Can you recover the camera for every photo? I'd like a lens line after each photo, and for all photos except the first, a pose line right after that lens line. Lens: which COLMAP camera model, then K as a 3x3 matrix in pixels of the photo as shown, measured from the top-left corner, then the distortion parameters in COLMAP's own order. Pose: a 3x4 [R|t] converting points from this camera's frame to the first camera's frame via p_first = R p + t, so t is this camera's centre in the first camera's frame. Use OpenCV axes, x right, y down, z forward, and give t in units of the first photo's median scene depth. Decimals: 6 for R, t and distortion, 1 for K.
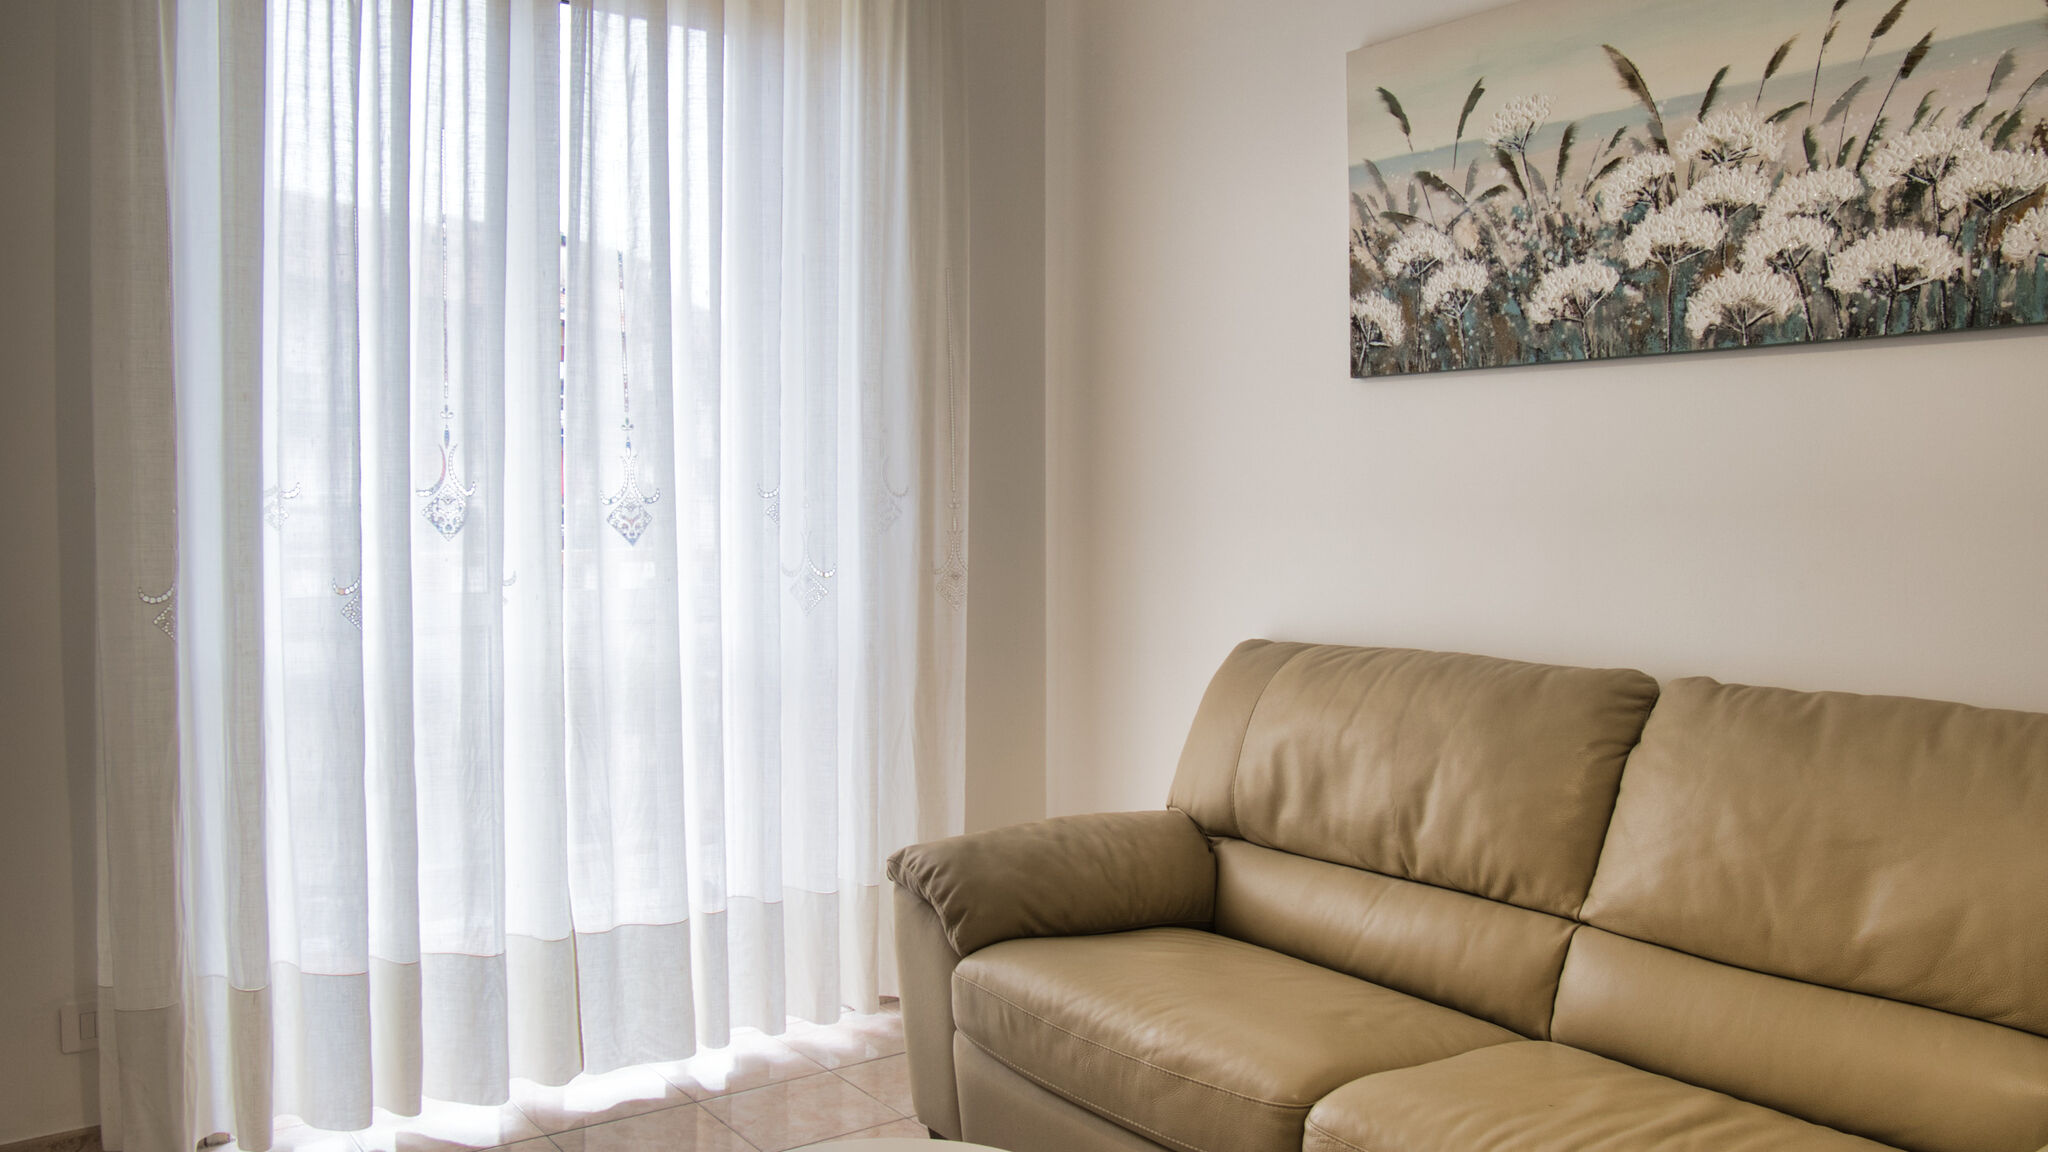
lens RADIAL K [[1578.2, 0, 1019.3], [0, 1578.2, 548.2], [0, 0, 1]] dist [-0.112301, 0.095863]
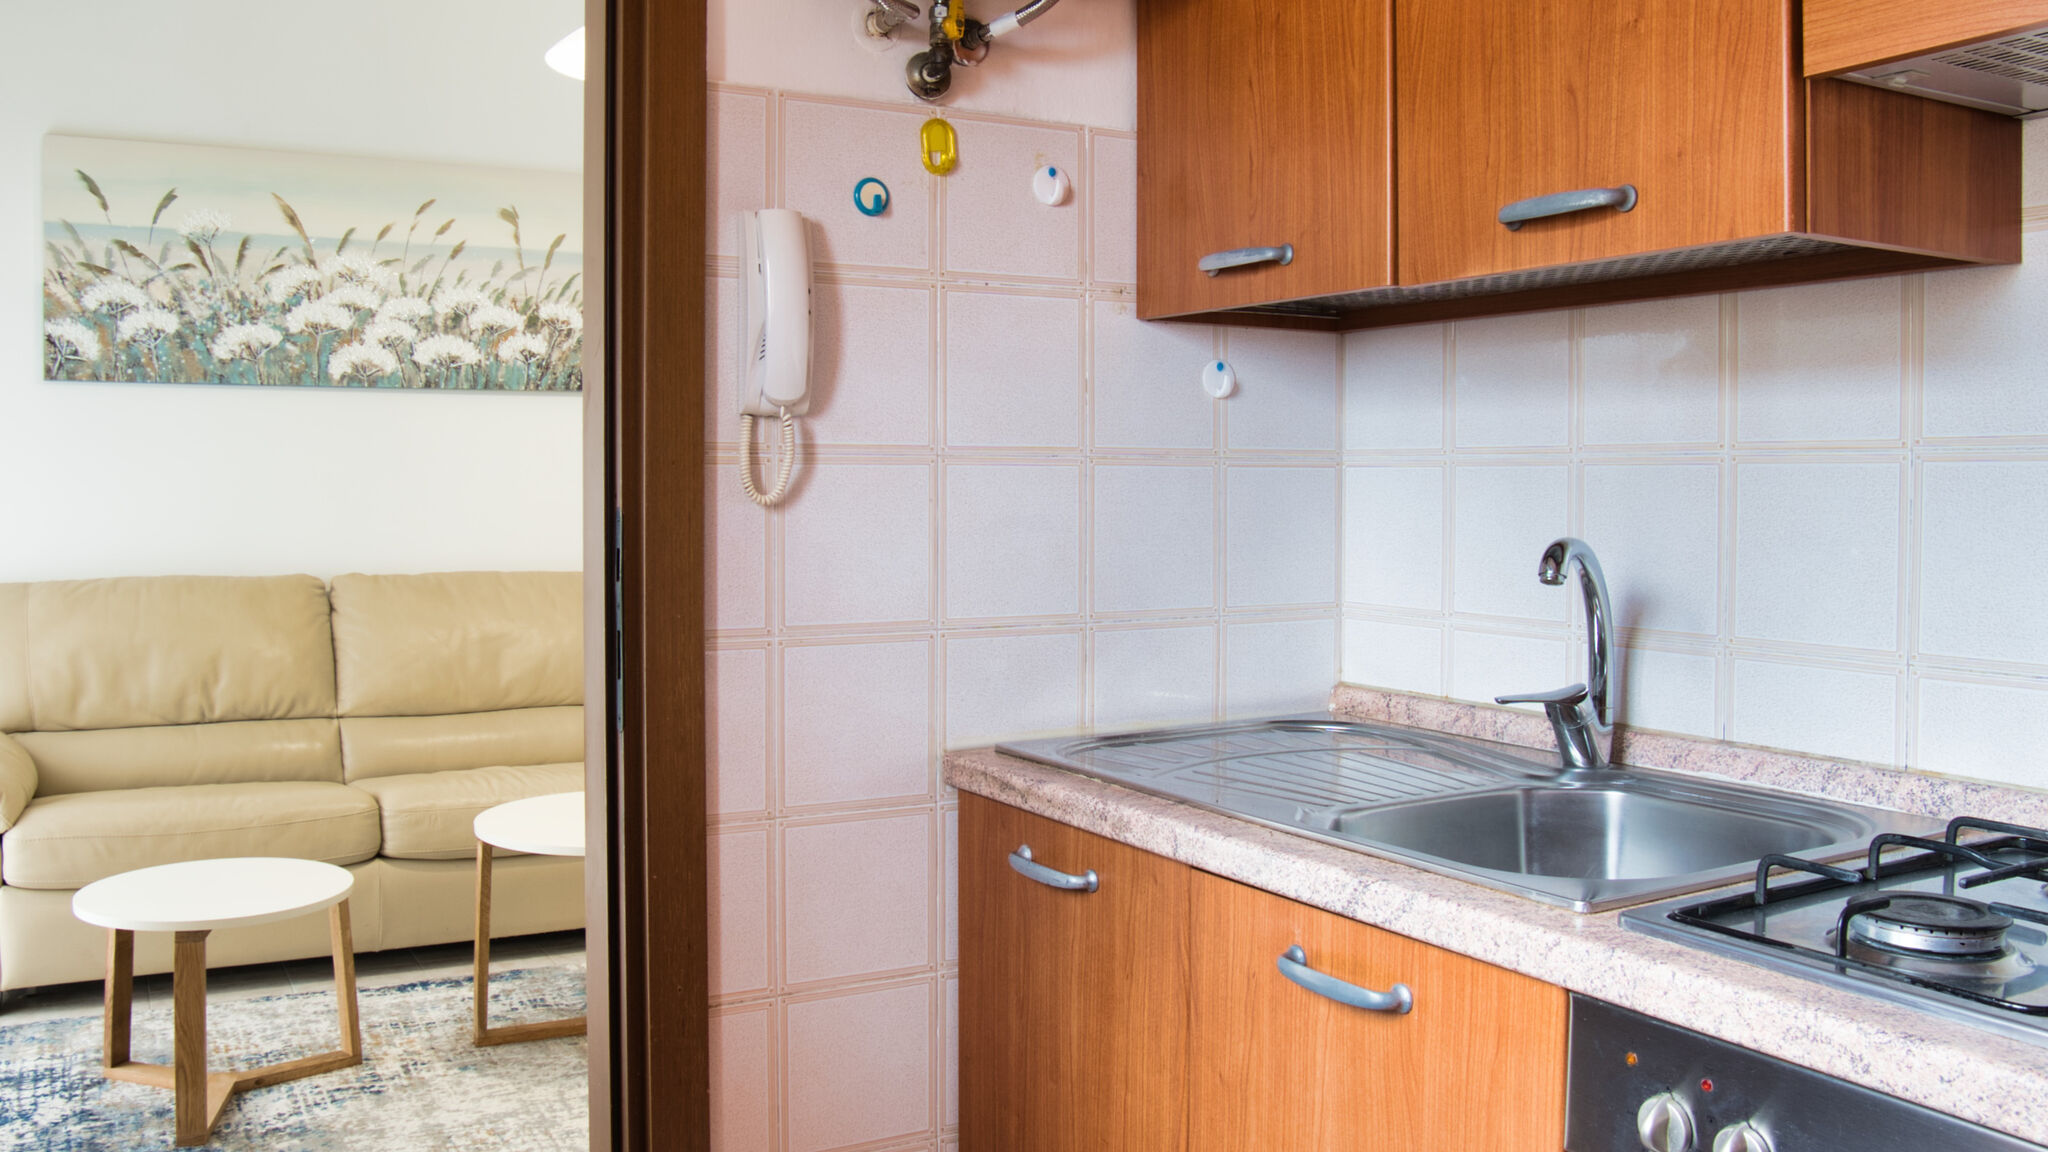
lens RADIAL K [[1693.6, 0, 989.0], [0, 1693.6, 527.2], [0, 0, 1]] dist [-0.121660, 0.079861]
pose [[0.128529, -0.025263, 0.991384, -1.280978], [0.027301, 0.999387, 0.021928, 0.008779], [-0.991330, 0.024247, 0.129140, 0.035618]]
